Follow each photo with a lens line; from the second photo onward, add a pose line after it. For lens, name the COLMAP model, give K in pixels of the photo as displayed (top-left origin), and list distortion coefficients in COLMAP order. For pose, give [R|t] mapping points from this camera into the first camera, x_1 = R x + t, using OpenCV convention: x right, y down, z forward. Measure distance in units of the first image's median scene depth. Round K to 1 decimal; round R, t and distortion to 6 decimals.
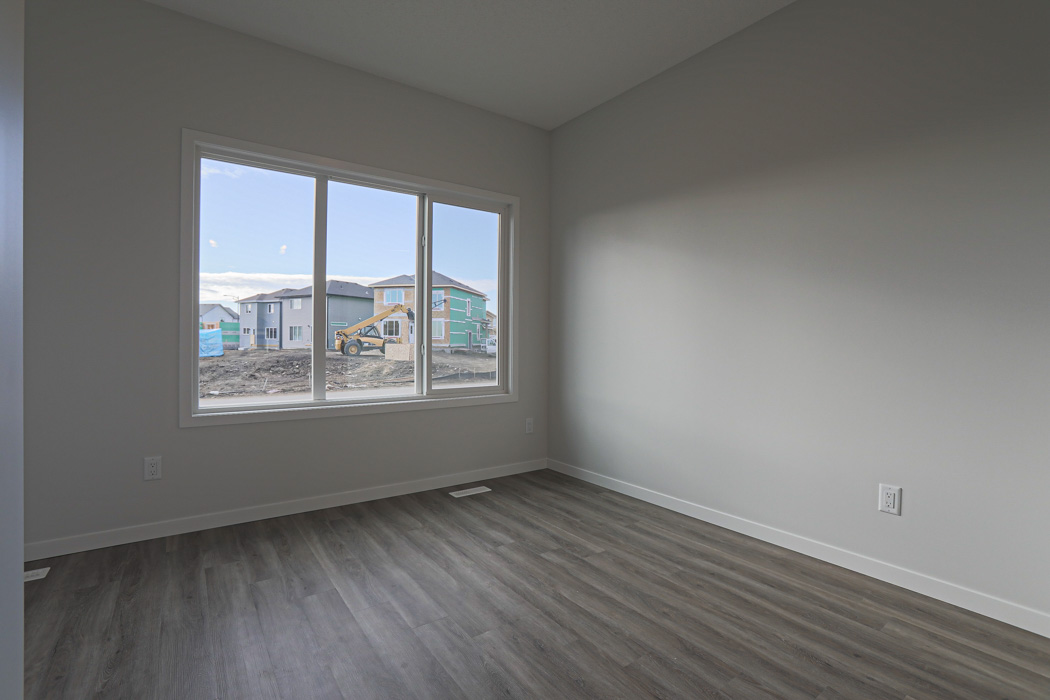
lens RADIAL K [[477.5, 0, 521.6], [0, 477.5, 348.7], [0, 0, 1]] dist [-0.065342, 0.020121]
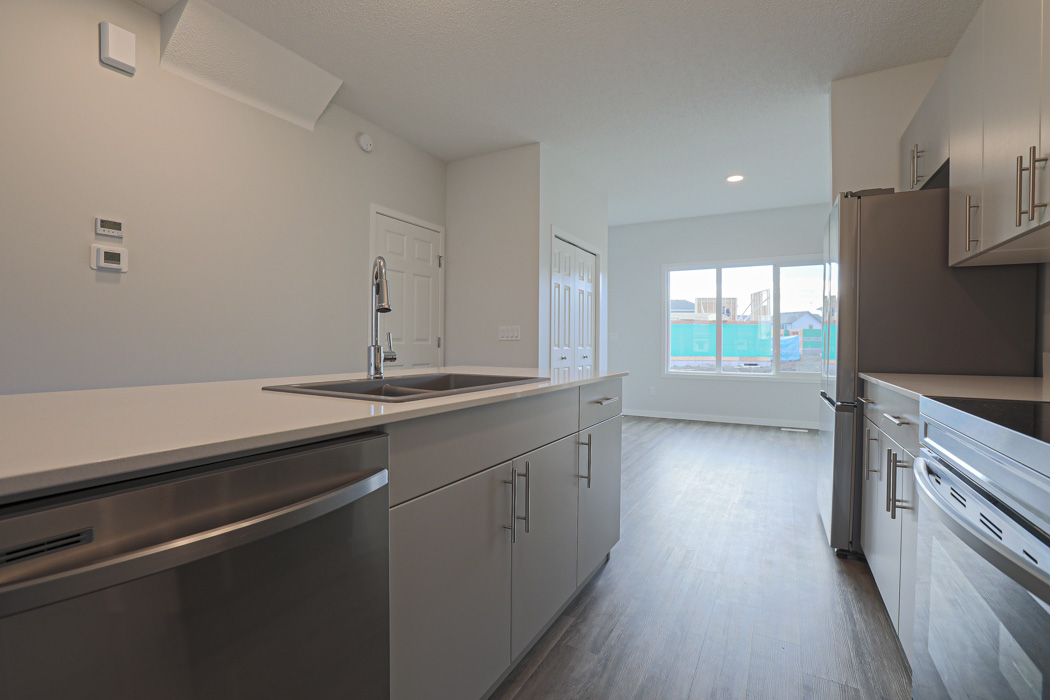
lens RADIAL K [[477.5, 0, 513.5], [0, 477.5, 344.0], [0, 0, 1]] dist [-0.065342, 0.020121]
pose [[0.409815, -0.002910, -0.912164, 0.066103], [-0.018483, 0.999763, -0.011493, 0.001348], [0.911981, 0.021570, 0.409664, -0.041992]]
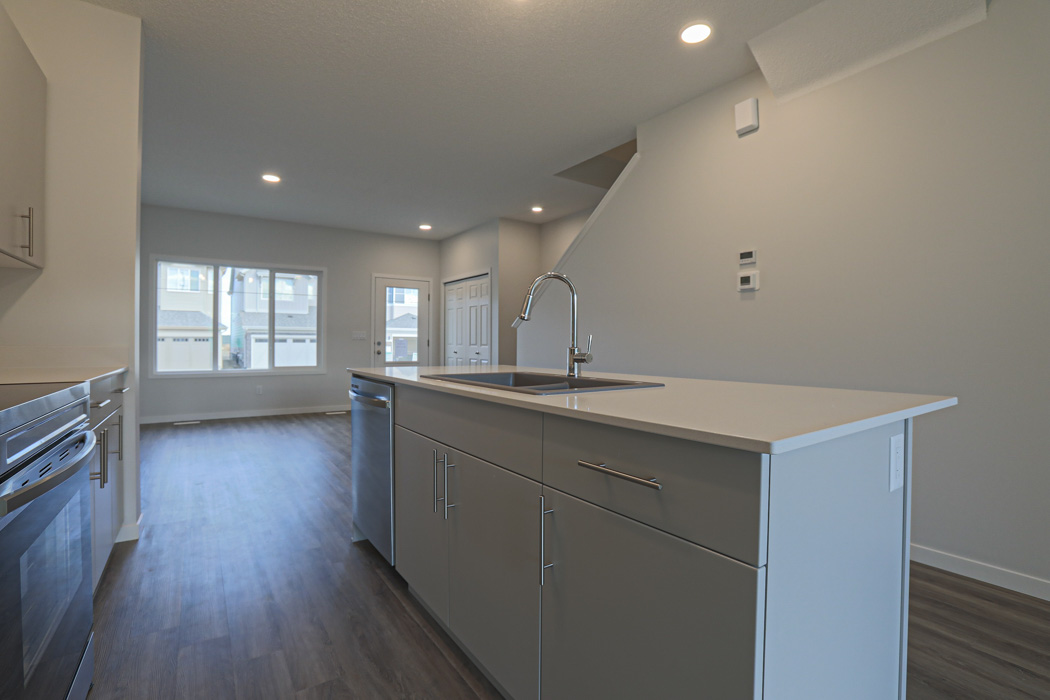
lens RADIAL K [[477.5, 0, 516.5], [0, 477.5, 340.9], [0, 0, 1]] dist [-0.065342, 0.020121]
pose [[-0.999459, -0.014226, 0.029661, 0.037438], [-0.013870, 0.999829, 0.012194, 0.000389], [-0.029830, 0.011776, -0.999486, -0.002024]]
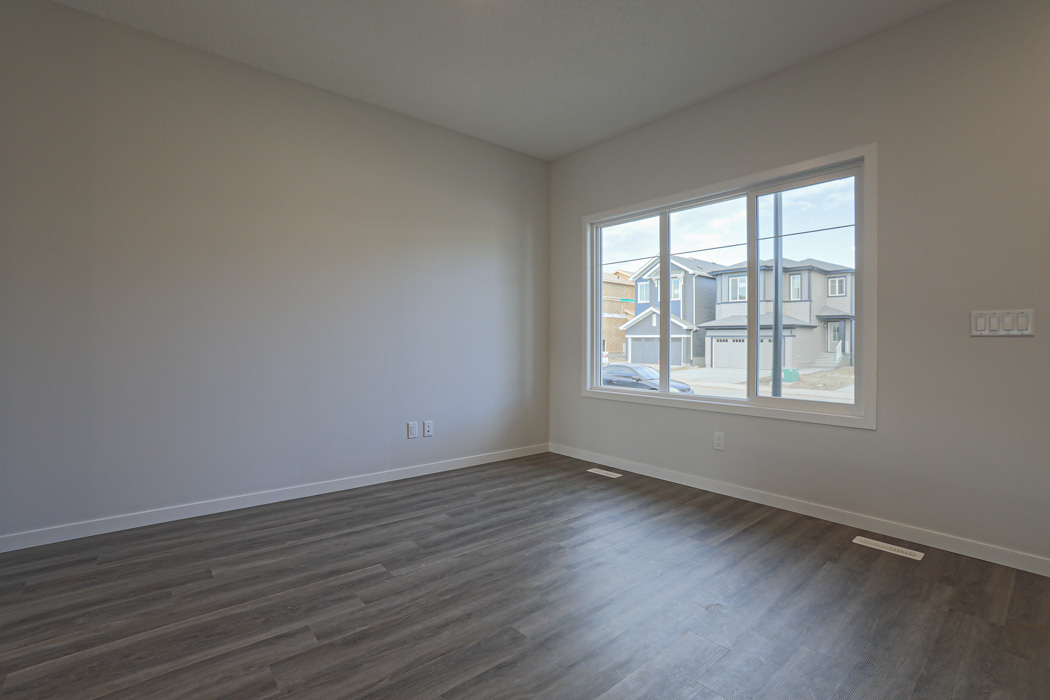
lens RADIAL K [[477.5, 0, 509.1], [0, 477.5, 340.7], [0, 0, 1]] dist [-0.065342, 0.020121]
pose [[-0.054569, -0.005811, 0.998493, 0.049487], [0.010022, 0.999930, 0.006367, 0.002172], [-0.998460, 0.010354, -0.054507, -0.094491]]
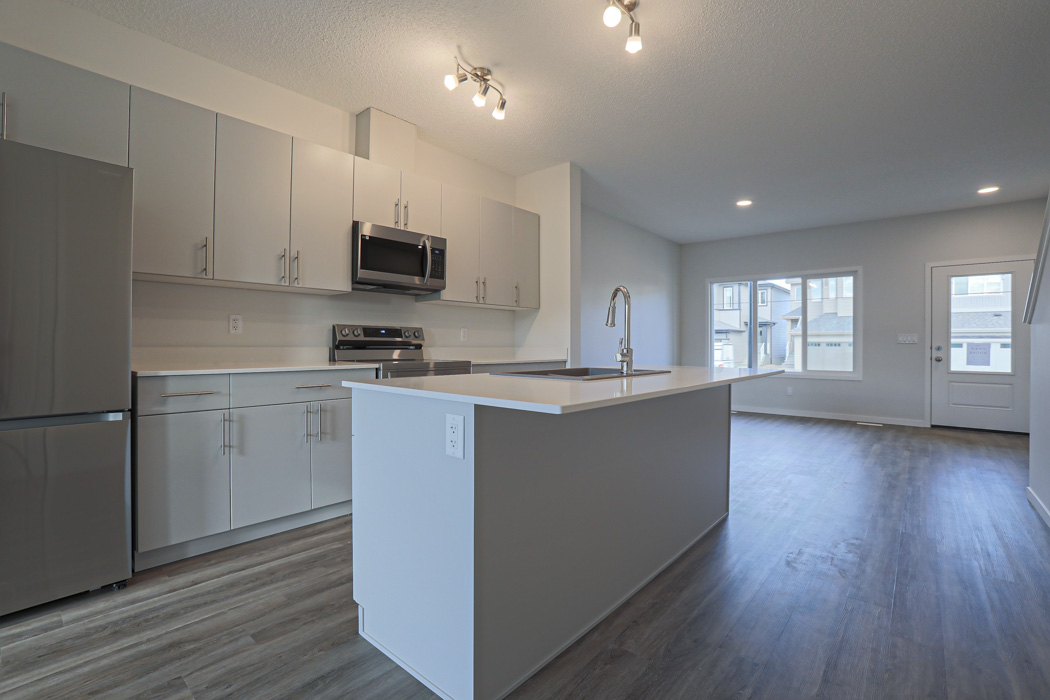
lens RADIAL K [[477.5, 0, 512.2], [0, 477.5, 341.7], [0, 0, 1]] dist [-0.065342, 0.020121]
pose [[-0.212957, -0.003772, 0.977054, -0.003965], [0.008703, 0.999946, 0.005757, 0.000412], [-0.977023, 0.009729, -0.212912, -0.019152]]
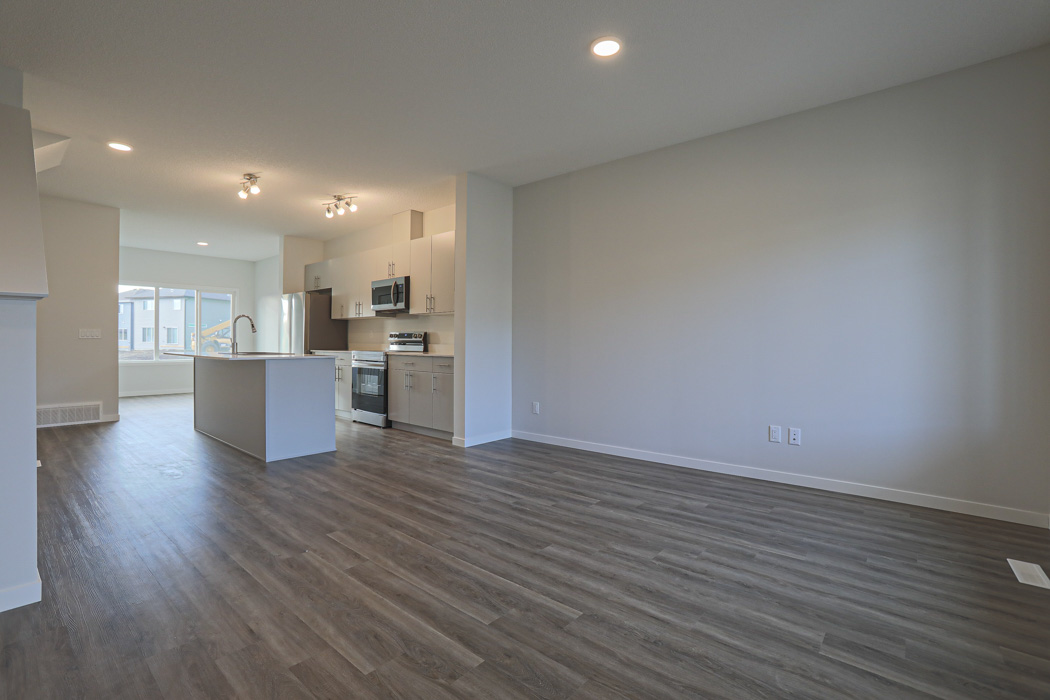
lens RADIAL K [[477.5, 0, 521.1], [0, 477.5, 342.2], [0, 0, 1]] dist [-0.065342, 0.020121]
pose [[0.973406, -0.004001, 0.229053, 0.068490], [0.007386, 0.999876, -0.013923, 0.002957], [-0.228969, 0.015244, 0.973314, -0.141837]]
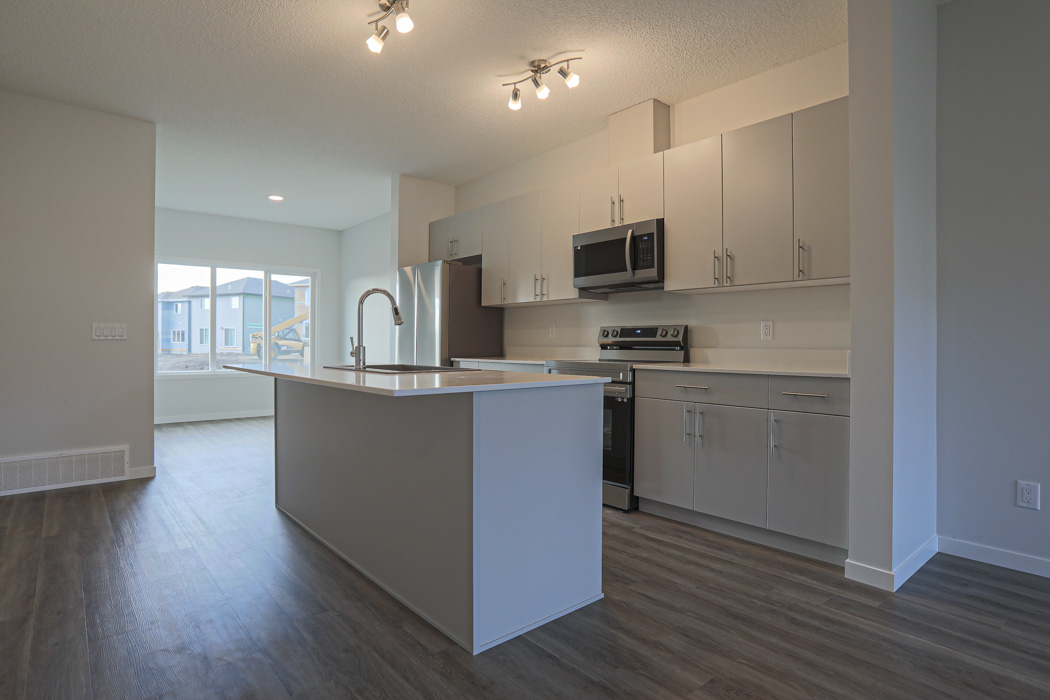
lens RADIAL K [[549.2, 0, 526.5], [0, 549.2, 344.9], [0, 0, 1]] dist [-0.056339, 0.003091]
pose [[0.996134, -0.005790, 0.087655, 0.045183], [0.006951, 0.999892, -0.012941, 0.001956], [-0.087571, 0.013500, 0.996067, -0.090993]]
